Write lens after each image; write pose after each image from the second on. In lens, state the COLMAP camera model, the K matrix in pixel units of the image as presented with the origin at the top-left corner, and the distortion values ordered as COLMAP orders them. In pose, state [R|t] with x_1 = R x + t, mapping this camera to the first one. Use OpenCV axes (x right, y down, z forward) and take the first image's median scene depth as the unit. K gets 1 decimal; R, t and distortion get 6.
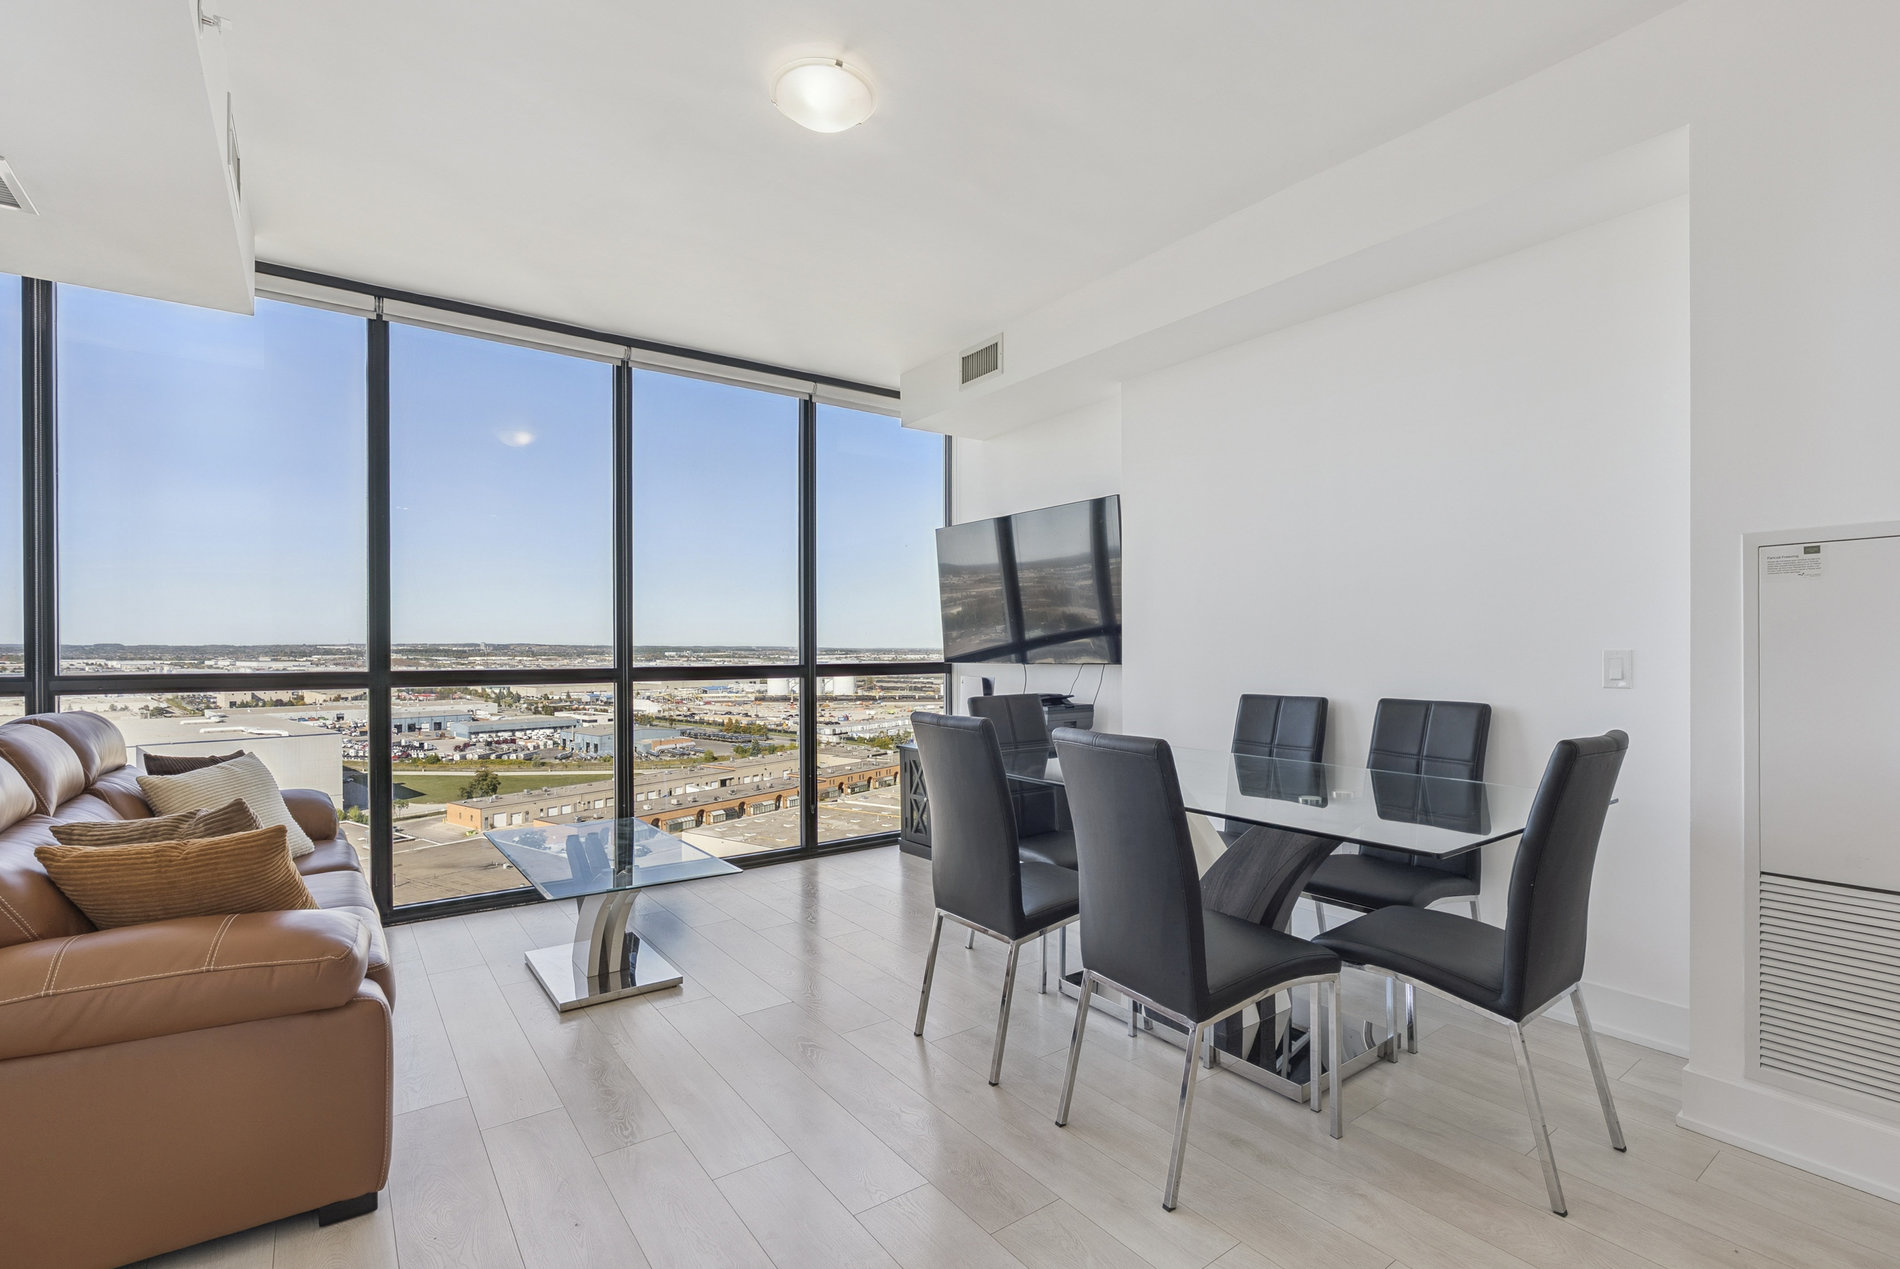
lens RADIAL K [[857.1, 0, 959.1], [0, 857.1, 641.8], [0, 0, 1]] dist [-0.011870, 0.006072]
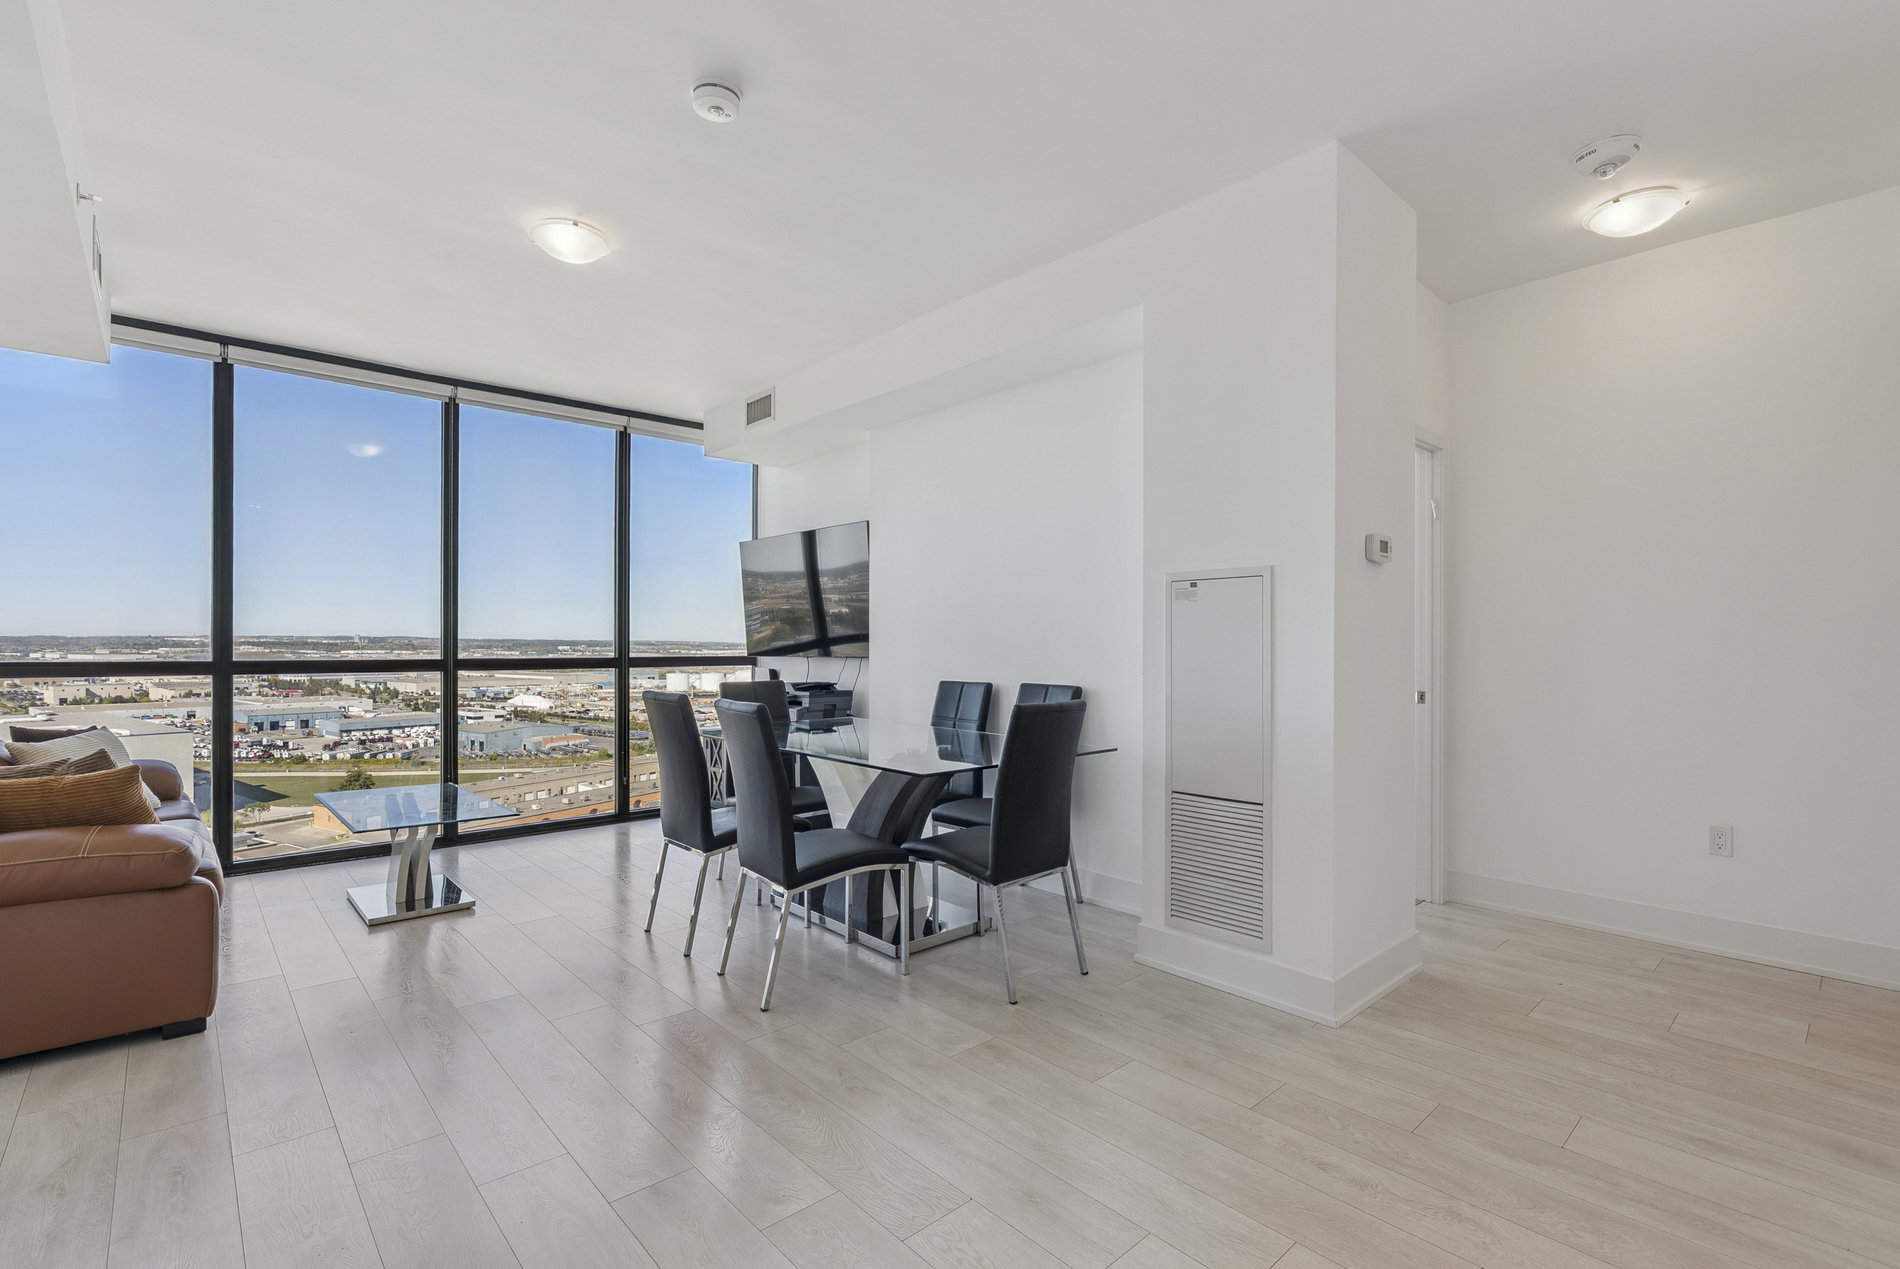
lens RADIAL K [[855.5, 0, 950.0], [0, 855.5, 634.5], [0, 0, 1]] dist [-0.007951, 0.004918]
pose [[0.995099, 0.006478, 0.098675, 0.194522], [-0.006127, 0.999974, -0.003856, -0.003125], [-0.098698, 0.003232, 0.995112, -0.258282]]
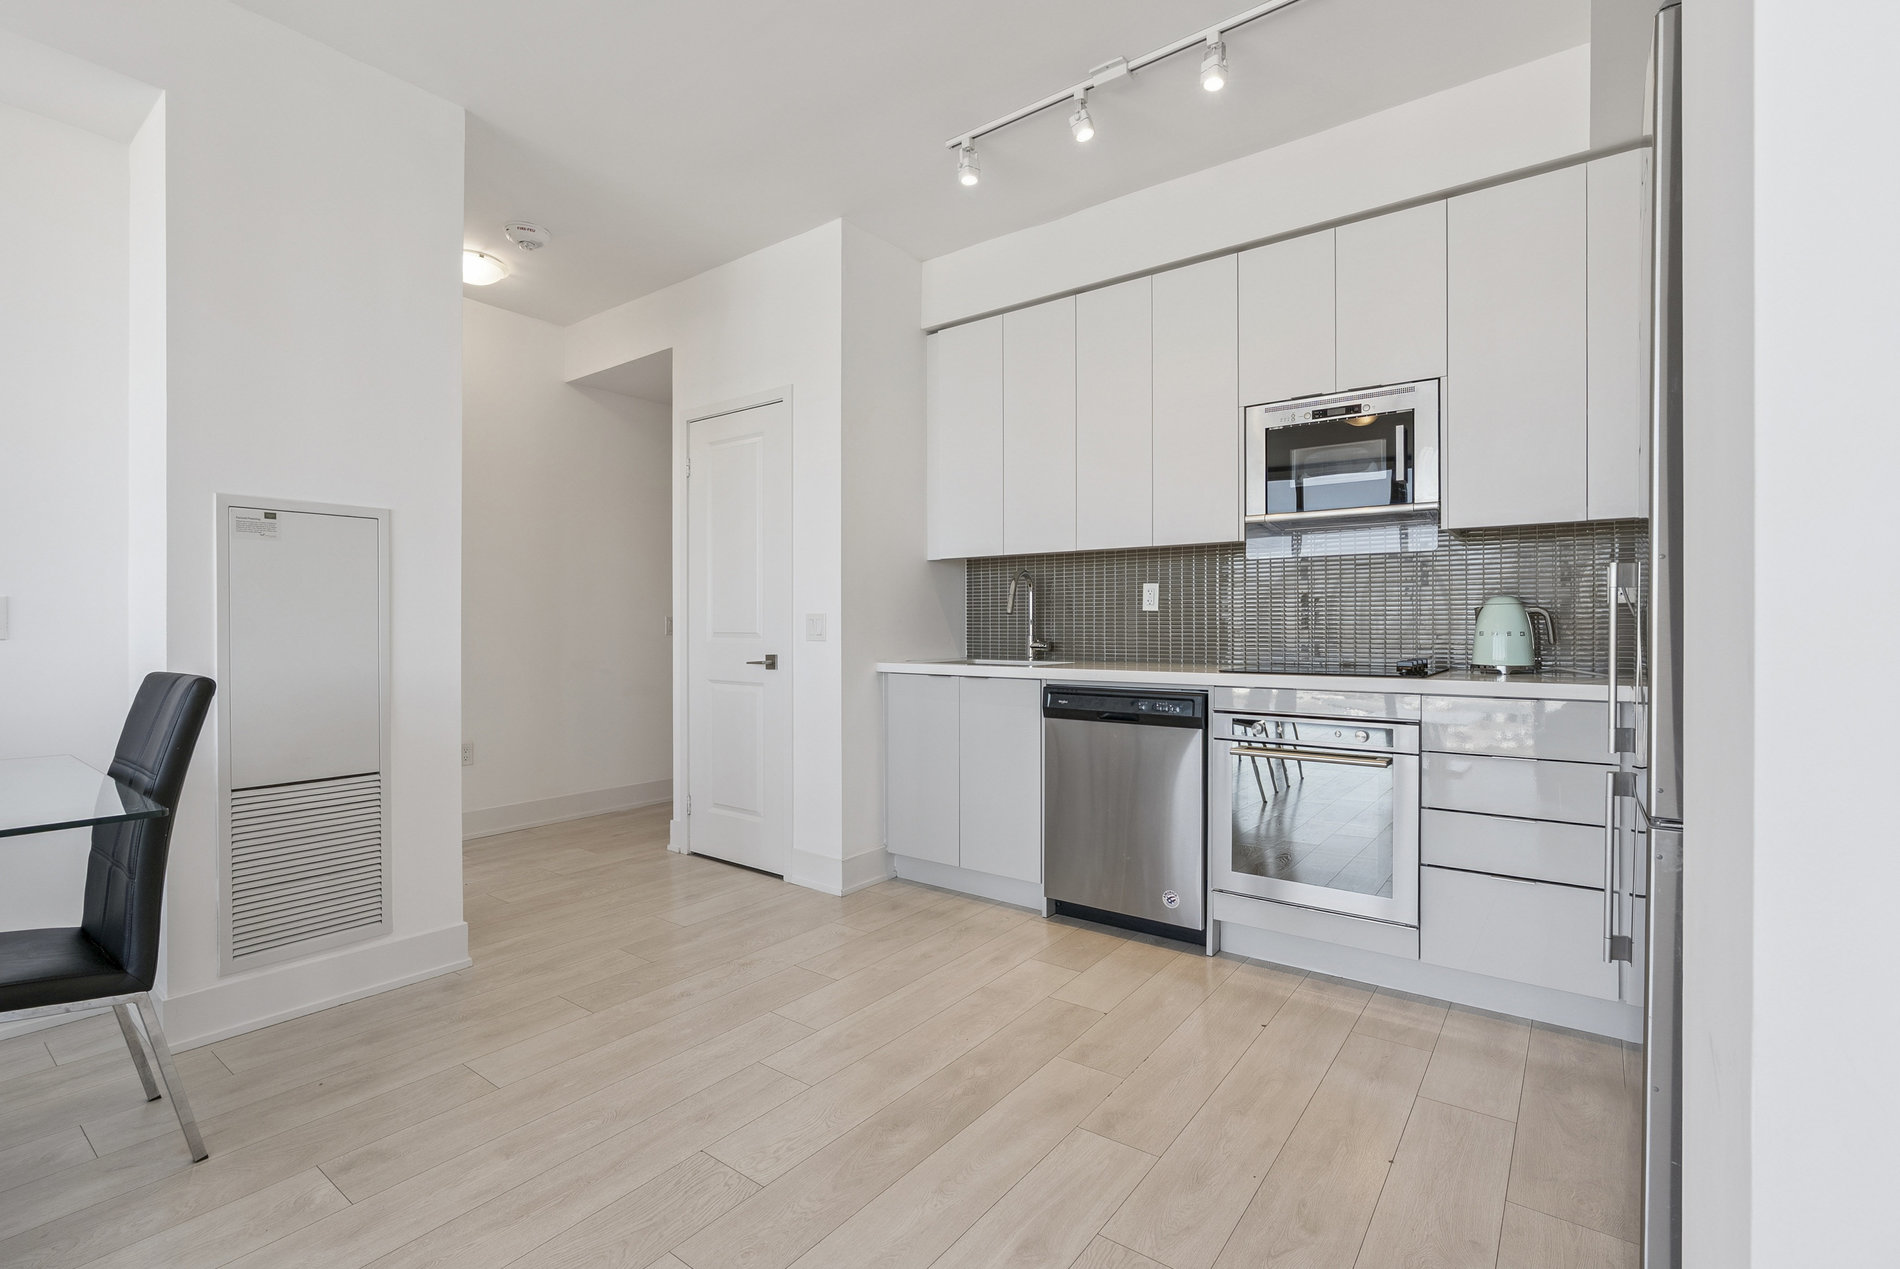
lens RADIAL K [[866.2, 0, 949.9], [0, 866.2, 628.0], [0, 0, 1]] dist [-0.003688, 0.005685]
pose [[-0.286068, 0.001249, 0.958208, -0.225201], [-0.007199, 0.999968, -0.003452, 0.024356], [-0.958182, -0.007886, -0.286050, 0.207117]]
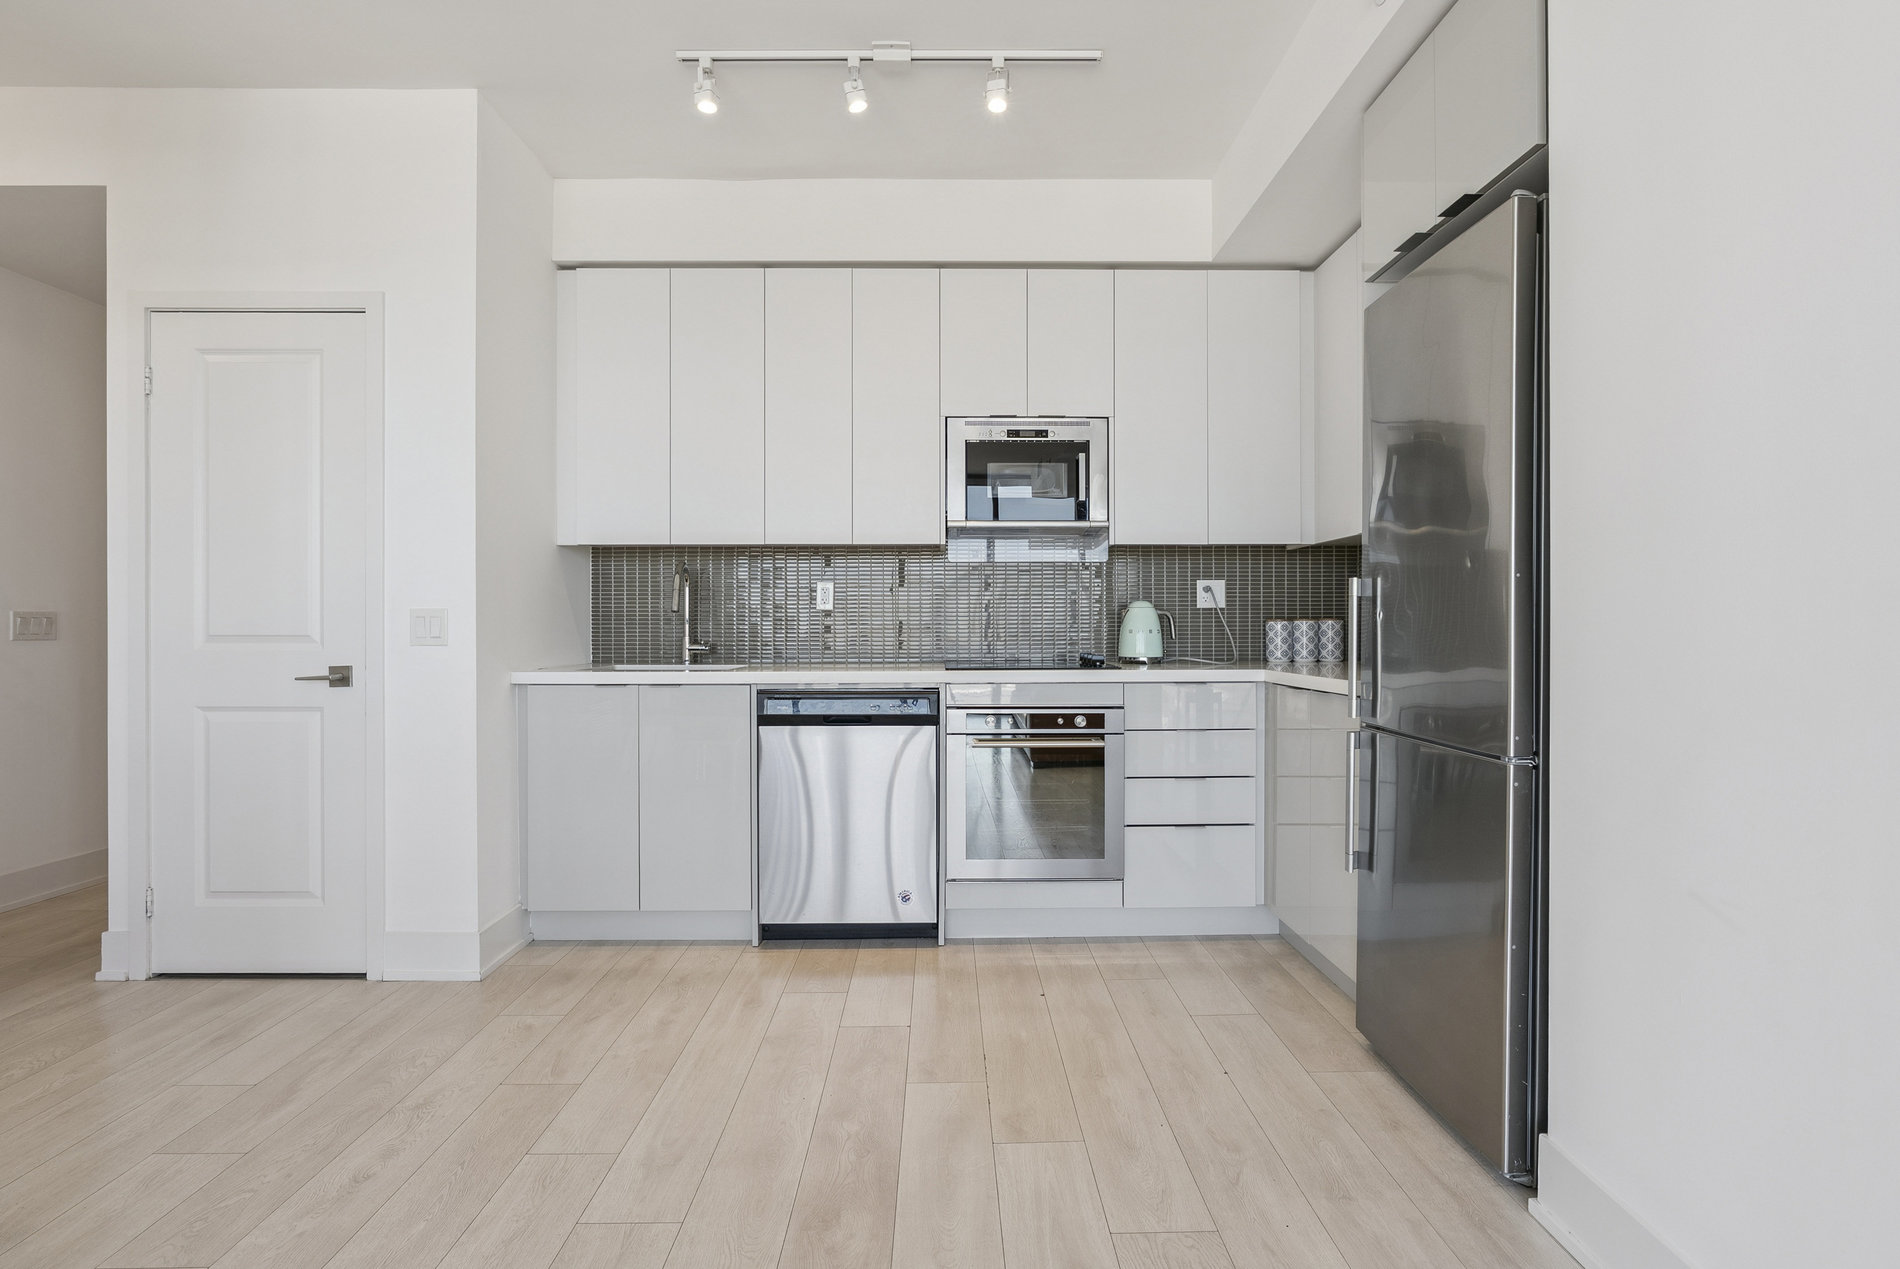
lens RADIAL K [[866.2, 0, 949.9], [0, 866.2, 628.0], [0, 0, 1]] dist [-0.003688, 0.005685]
pose [[-0.810403, 0.003860, 0.585859, -0.036418], [-0.000902, 0.999969, -0.007835, 0.026880], [-0.585872, -0.006878, -0.810375, 0.392351]]
